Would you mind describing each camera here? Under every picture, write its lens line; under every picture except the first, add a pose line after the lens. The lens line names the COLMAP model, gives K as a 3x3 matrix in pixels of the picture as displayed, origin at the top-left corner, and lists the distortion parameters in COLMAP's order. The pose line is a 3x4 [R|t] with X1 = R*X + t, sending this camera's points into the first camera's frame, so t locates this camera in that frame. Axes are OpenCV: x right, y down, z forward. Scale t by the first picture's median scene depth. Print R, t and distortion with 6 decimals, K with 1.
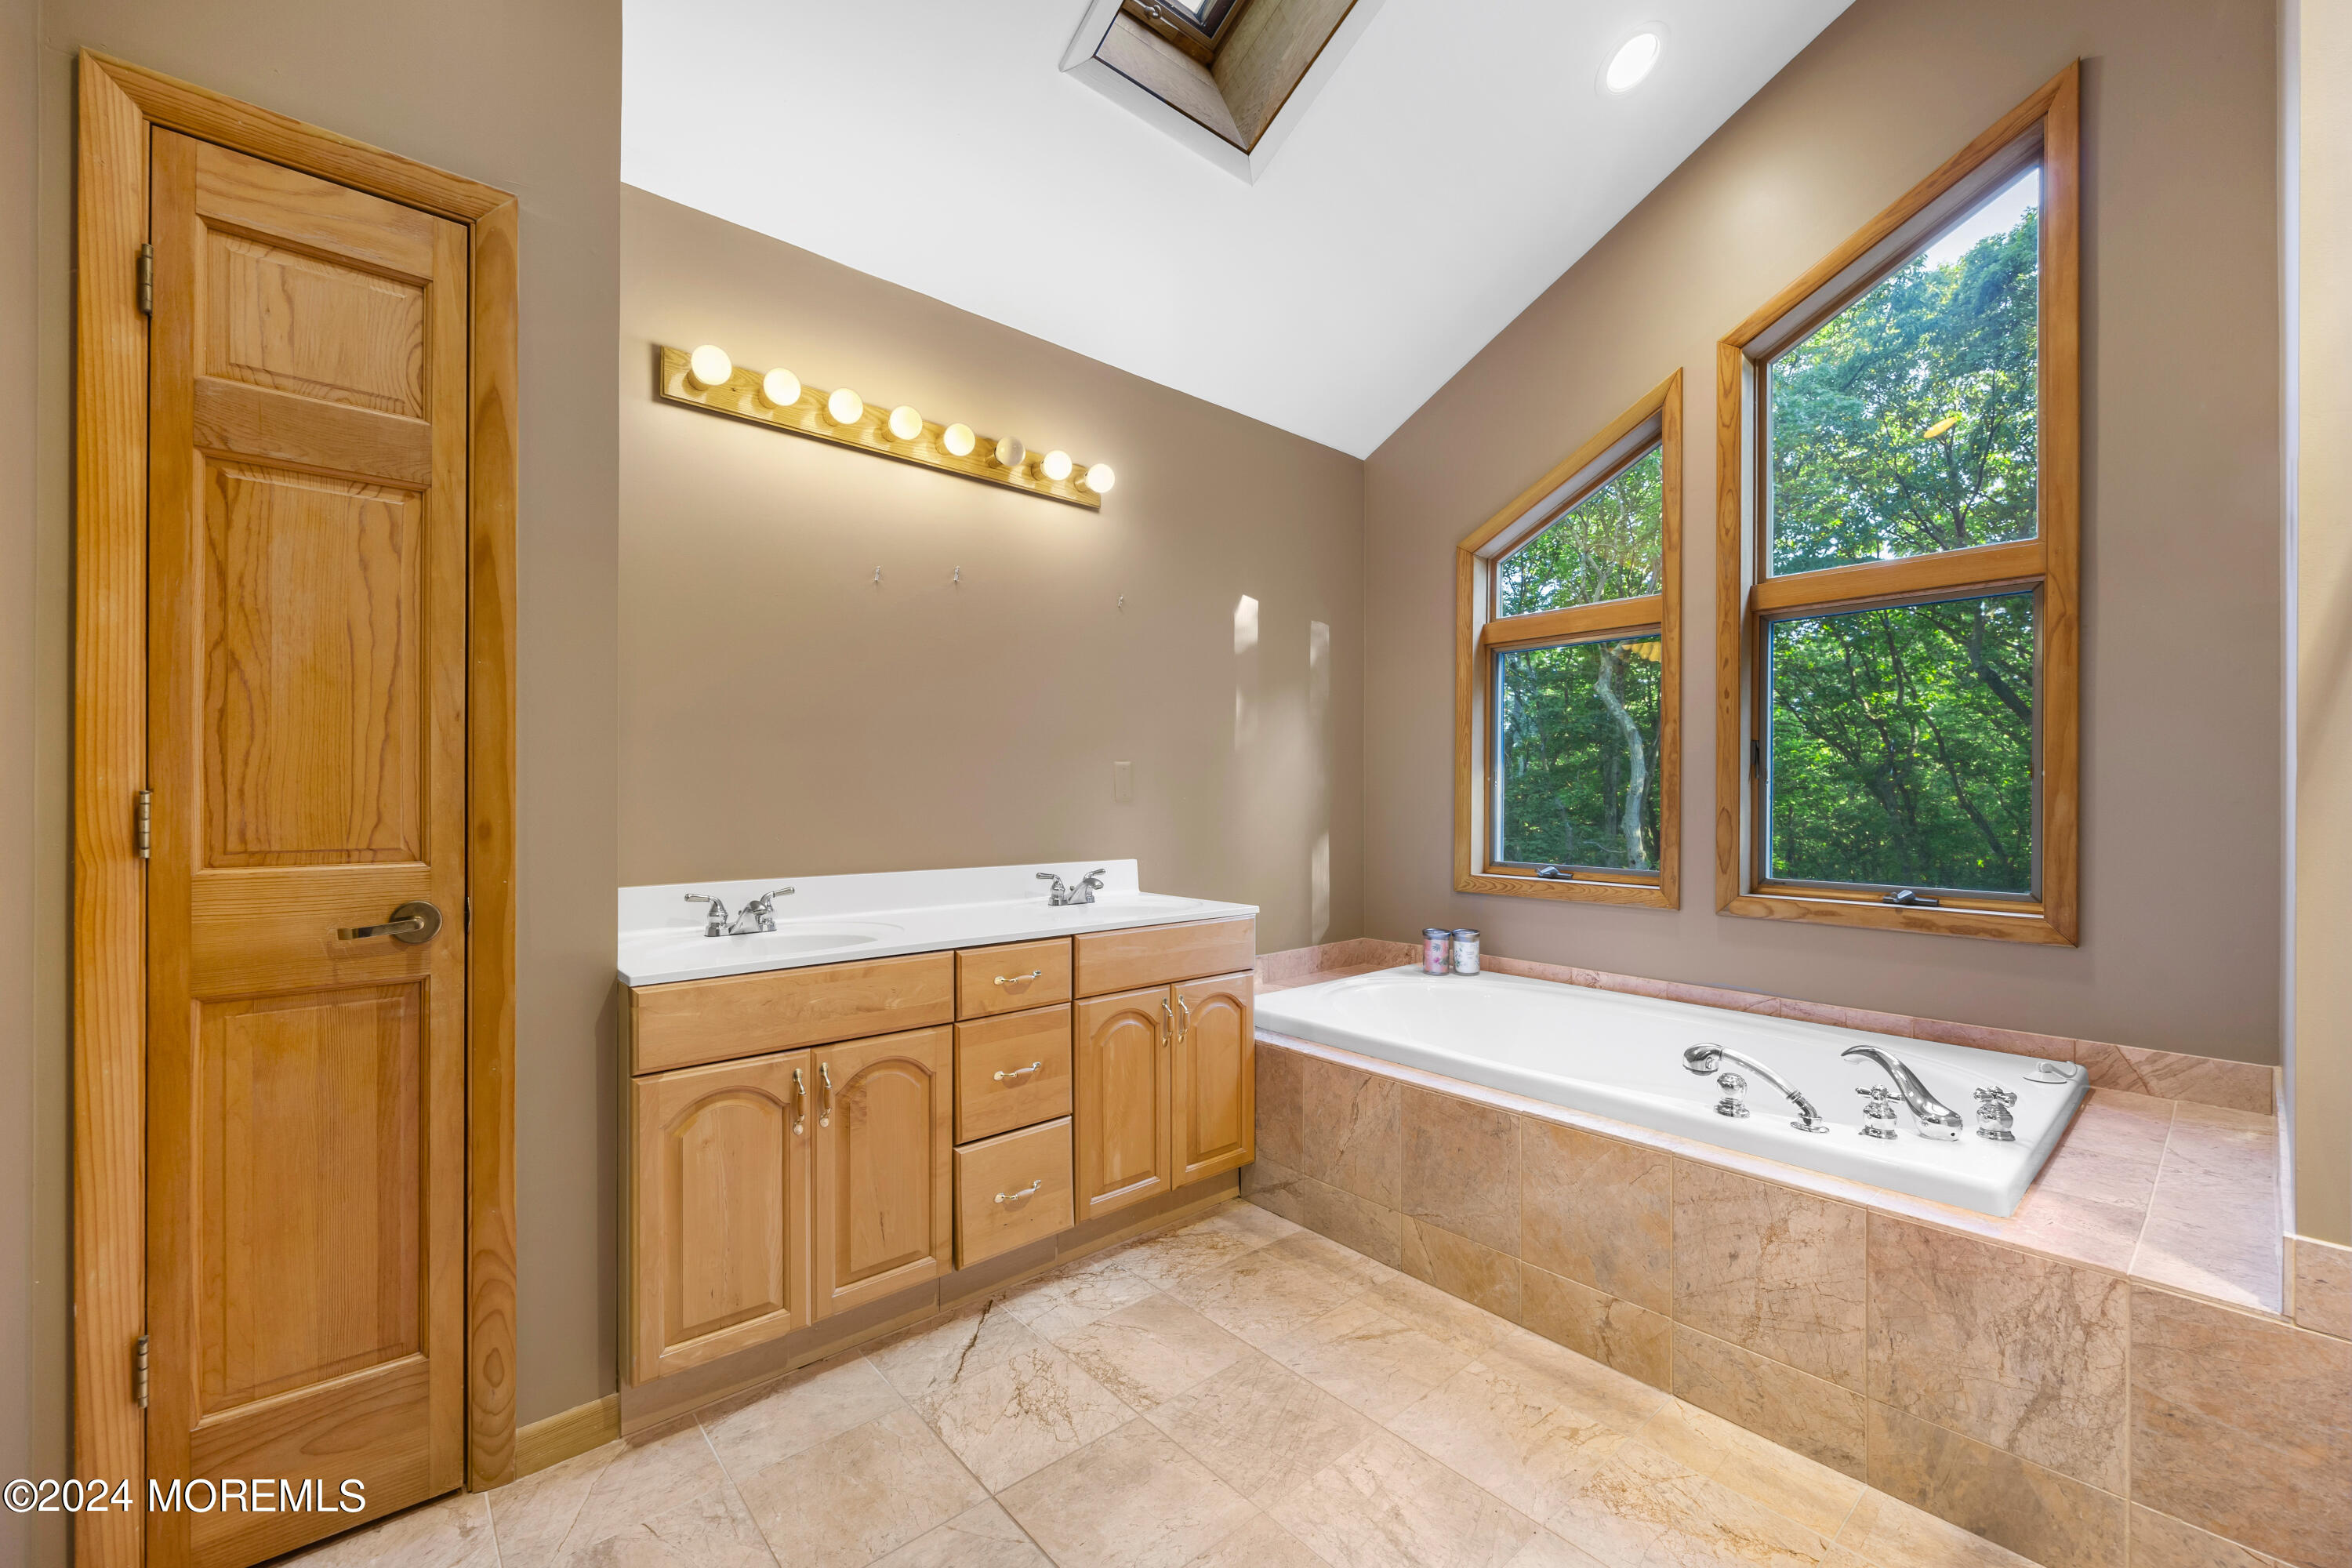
lens RADIAL K [[954.8, 0, 1175.5], [0, 954.8, 798.5], [0, 0, 1]] dist [-0.000322, 0.000325]
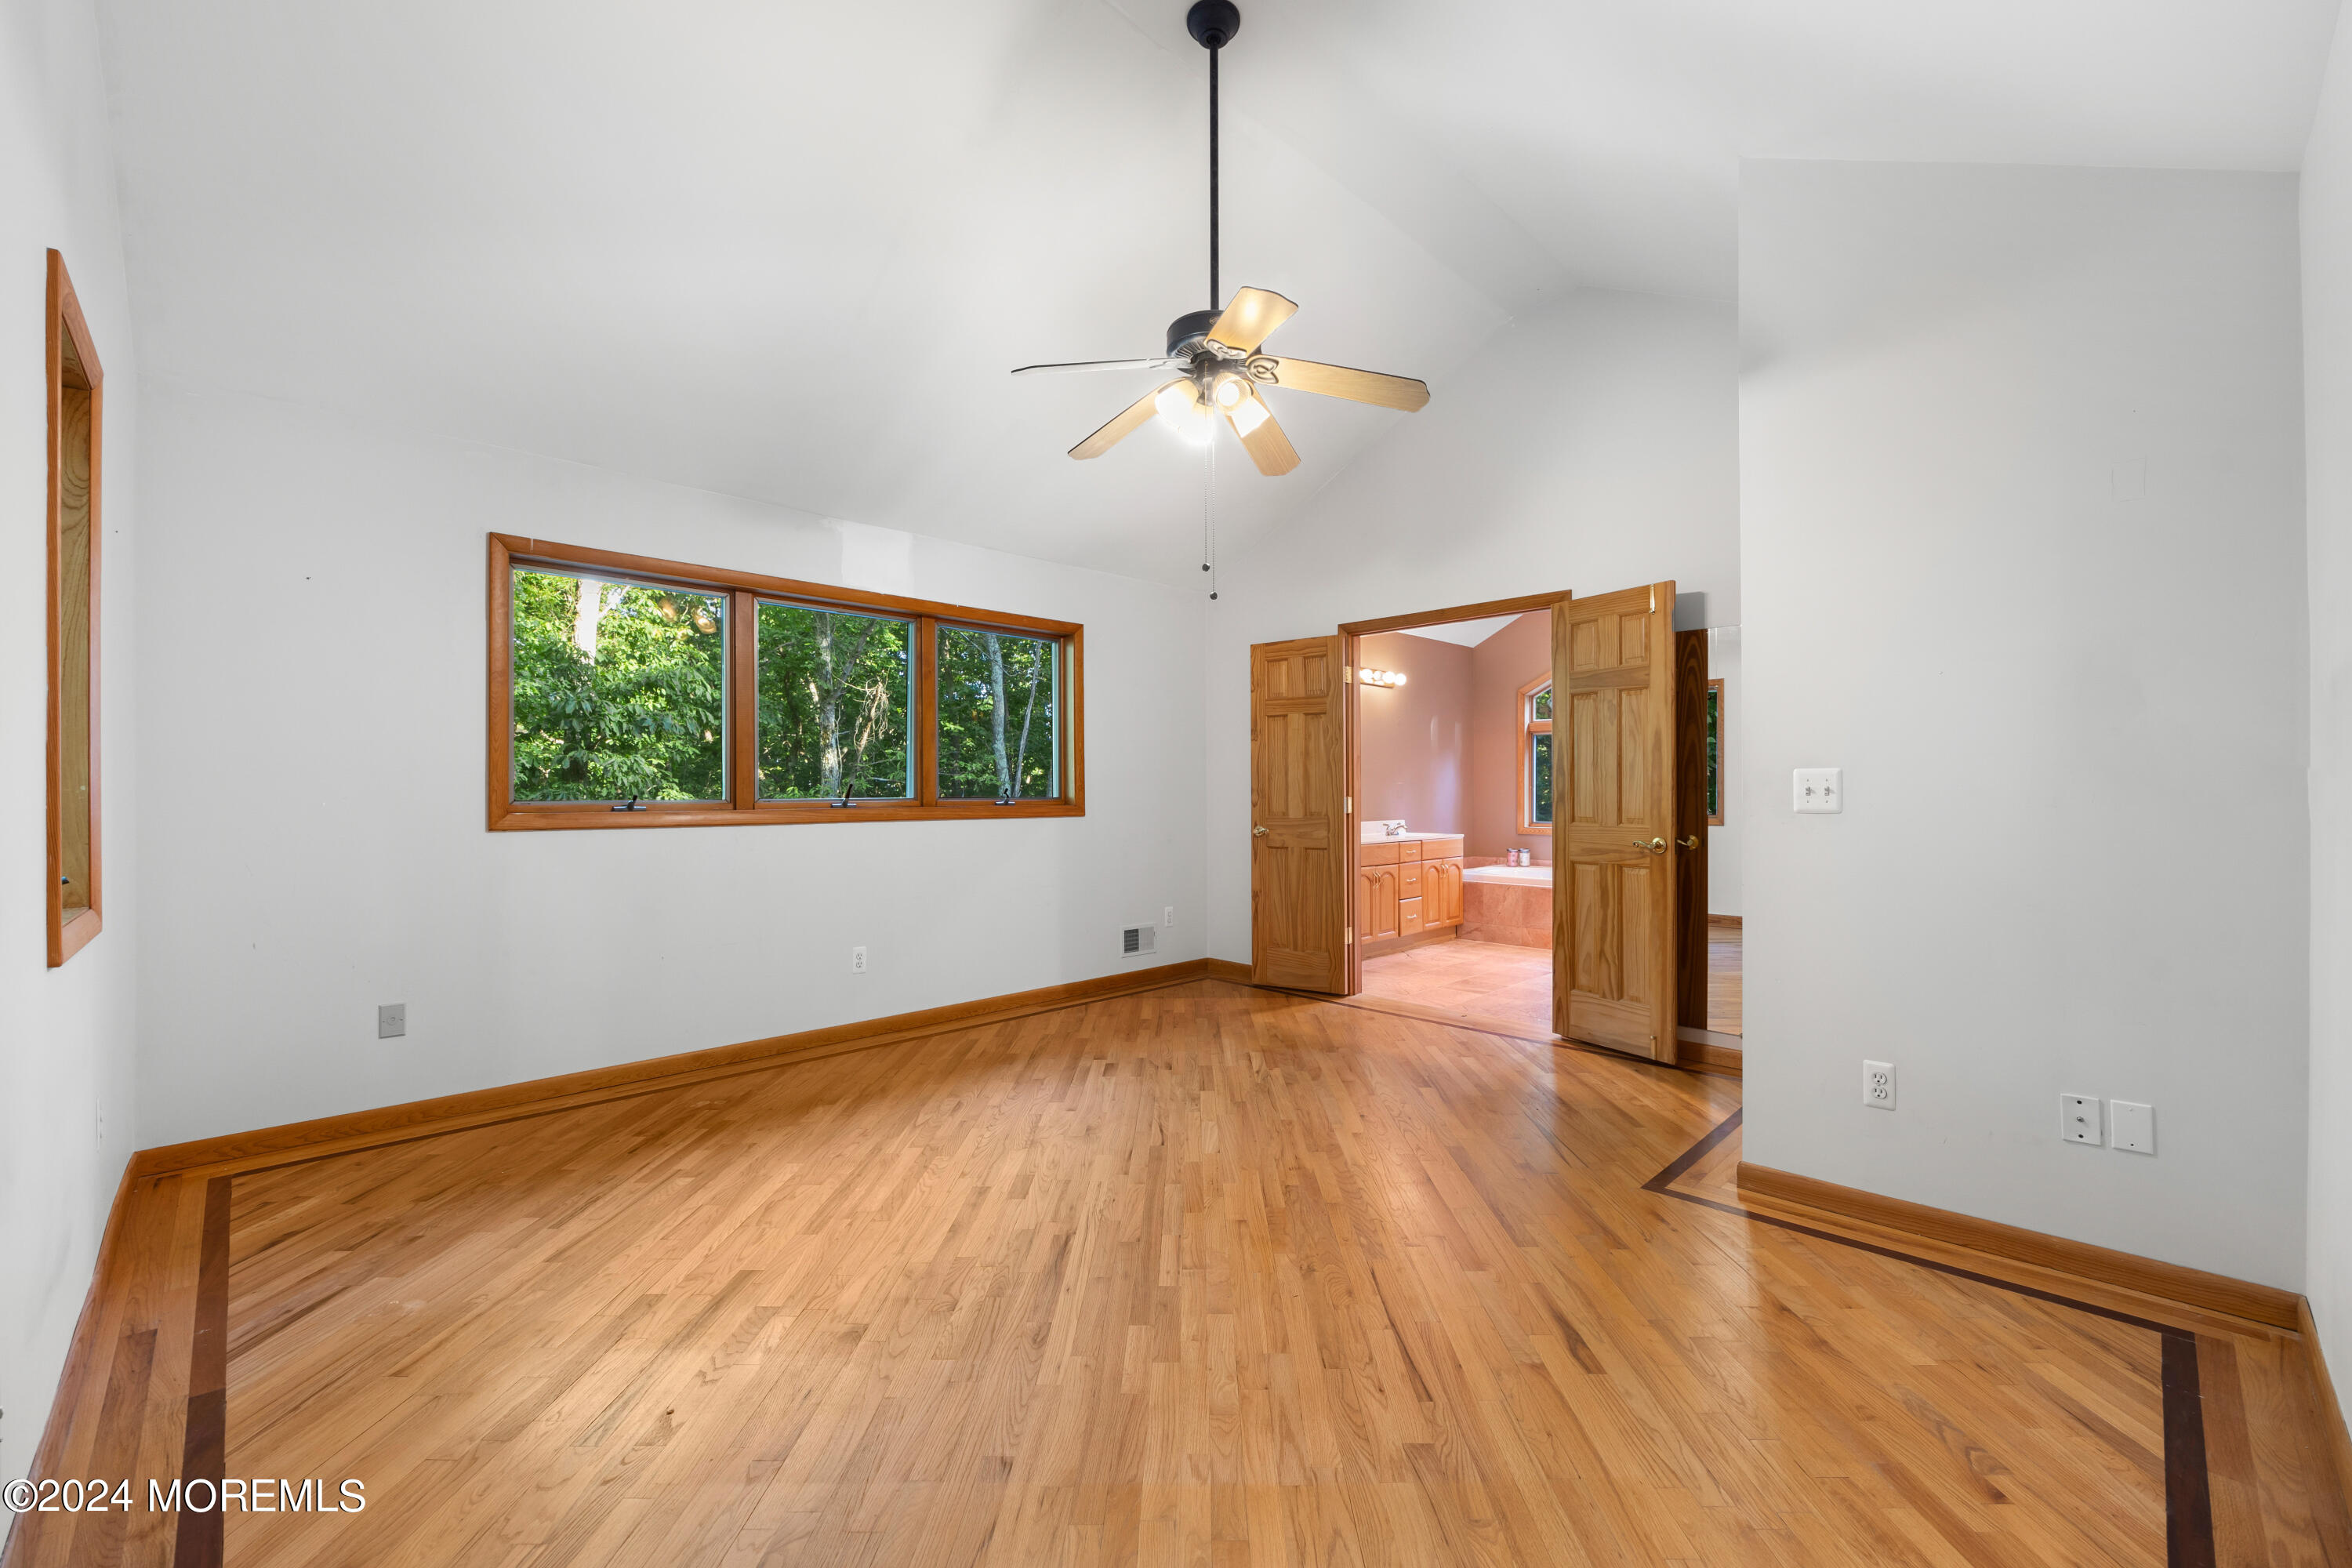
lens RADIAL K [[954.8, 0, 1175.5], [0, 954.8, 798.5], [0, 0, 1]] dist [-0.000322, 0.000325]
pose [[0.998442, -0.007972, 0.055222, -1.189014], [0.007930, 0.999968, 0.000982, -0.004132], [-0.055228, -0.000543, 0.998474, -2.301679]]
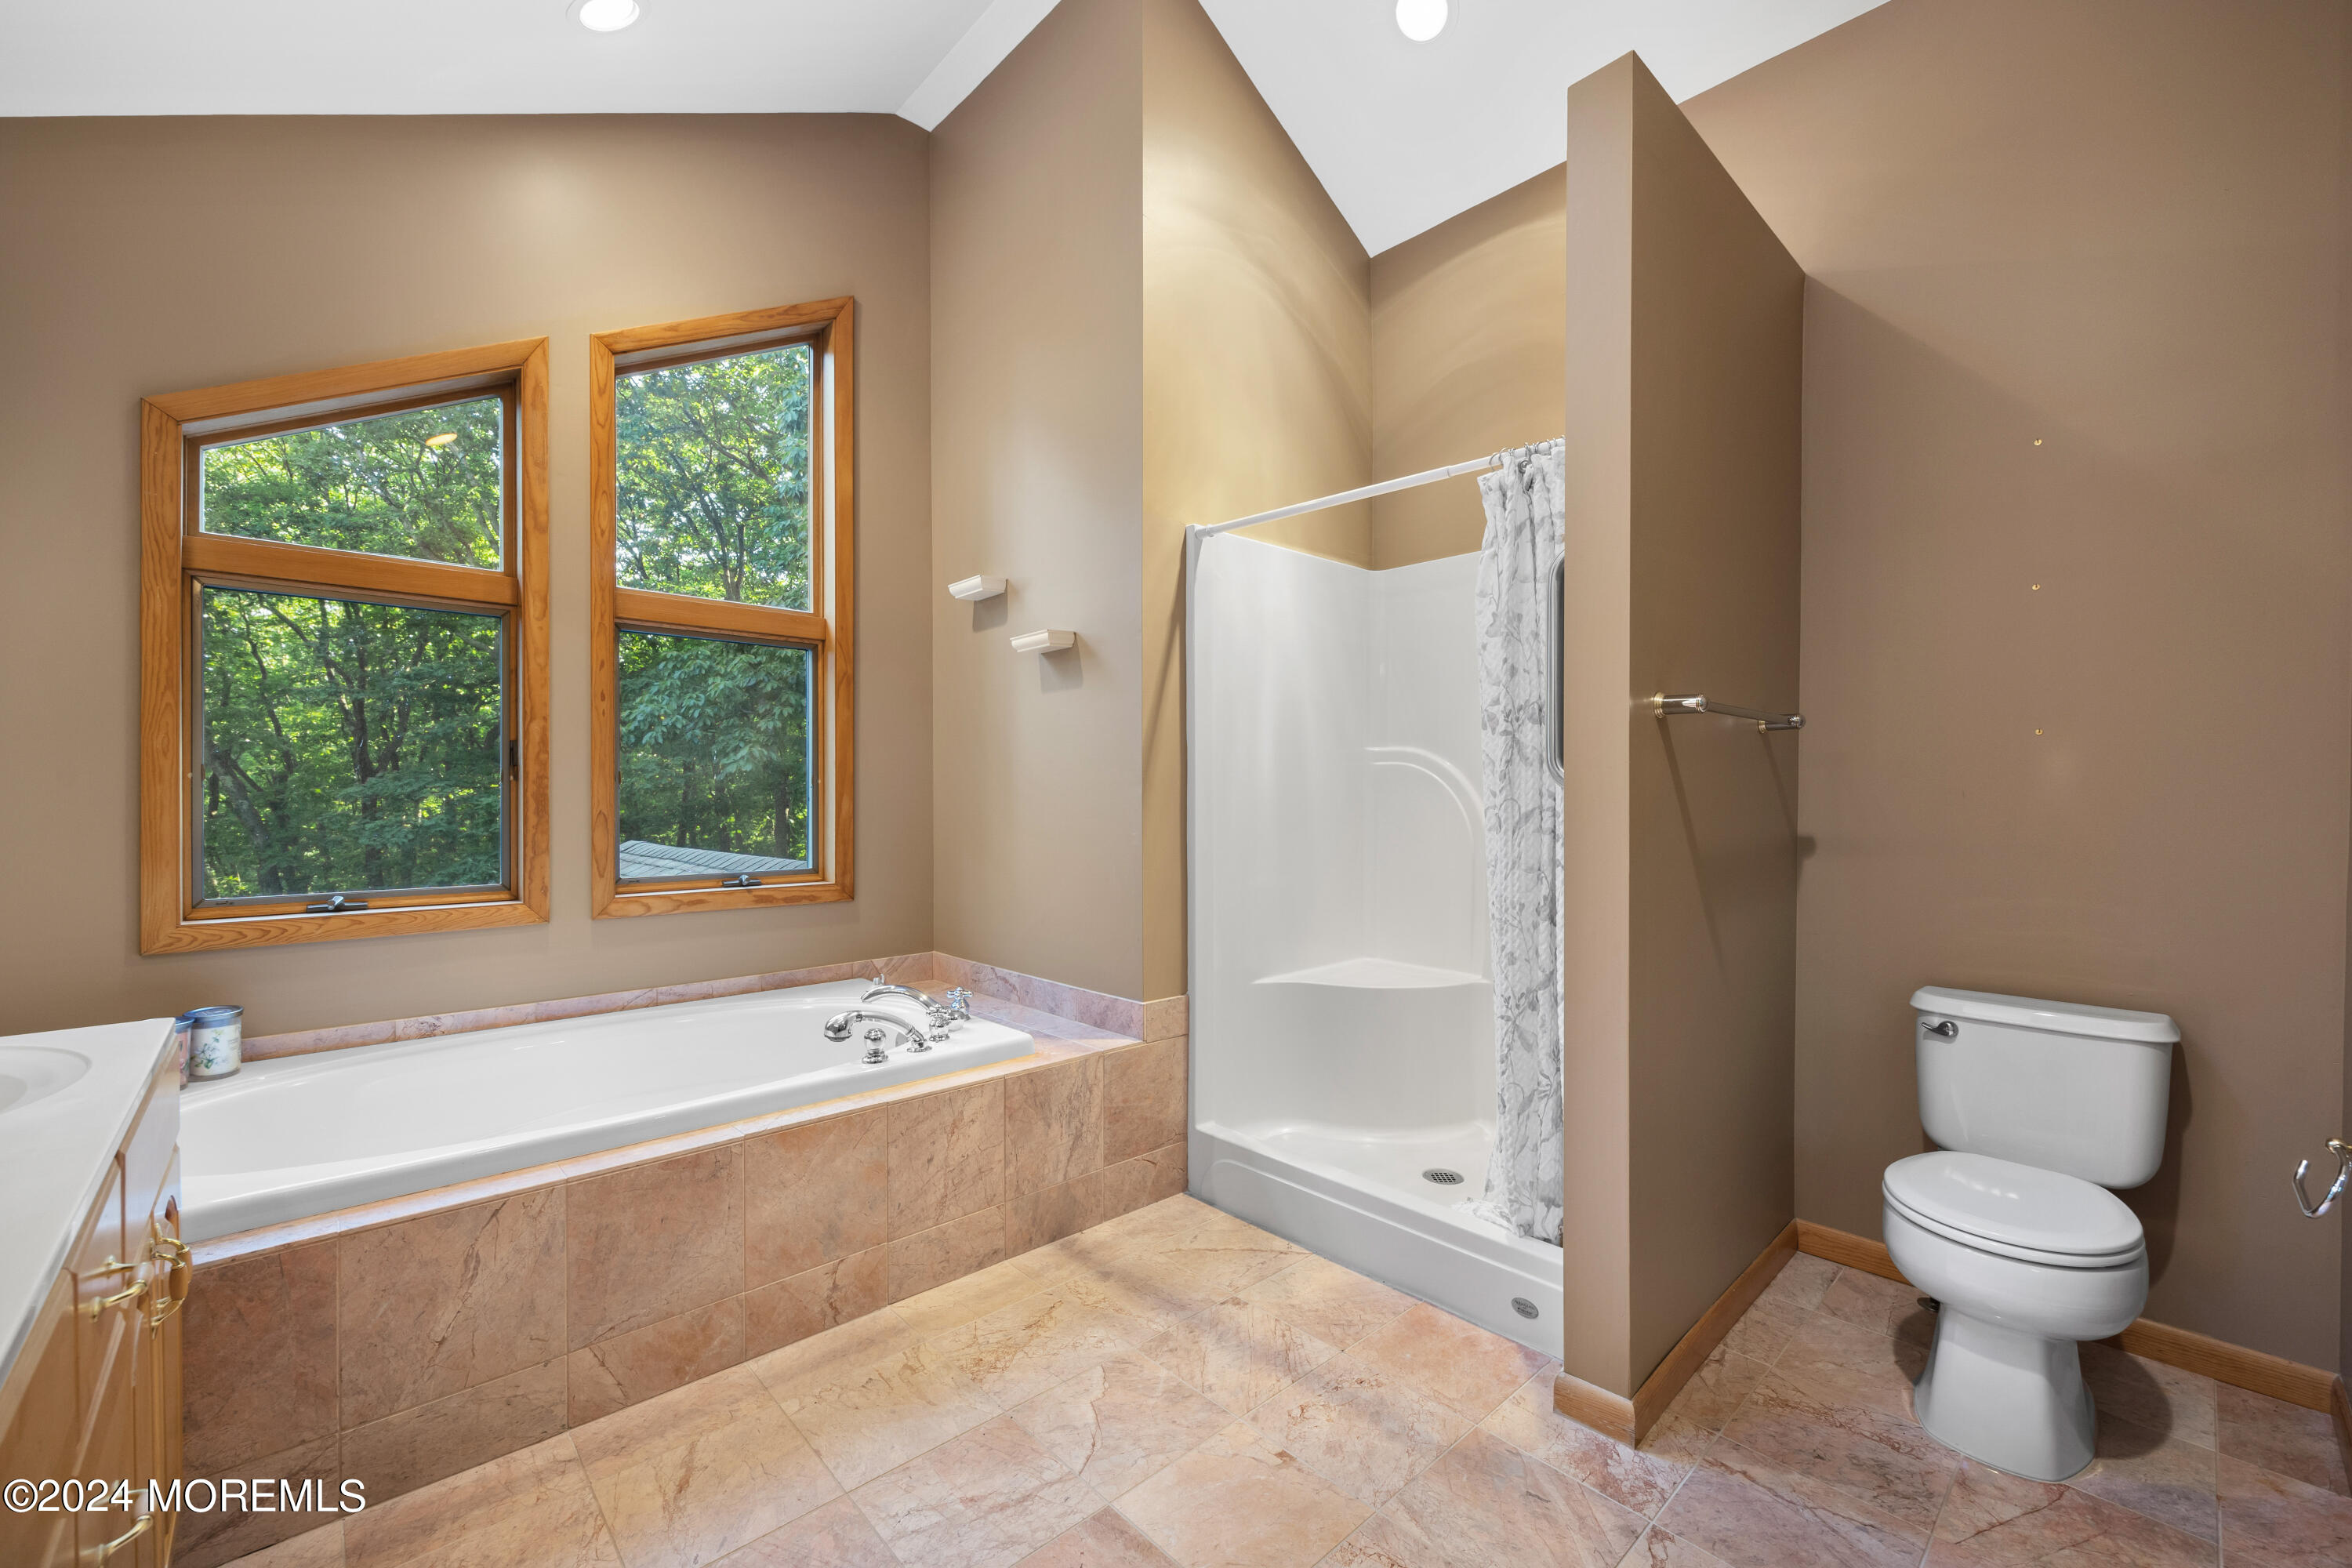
lens RADIAL K [[954.8, 0, 1175.5], [0, 954.8, 798.5], [0, 0, 1]] dist [-0.000322, 0.000325]
pose [[-0.035514, -0.010340, 0.999316, -0.592198], [0.001764, 0.999944, 0.010410, -0.016970], [-0.999368, 0.002133, -0.035493, 0.598594]]
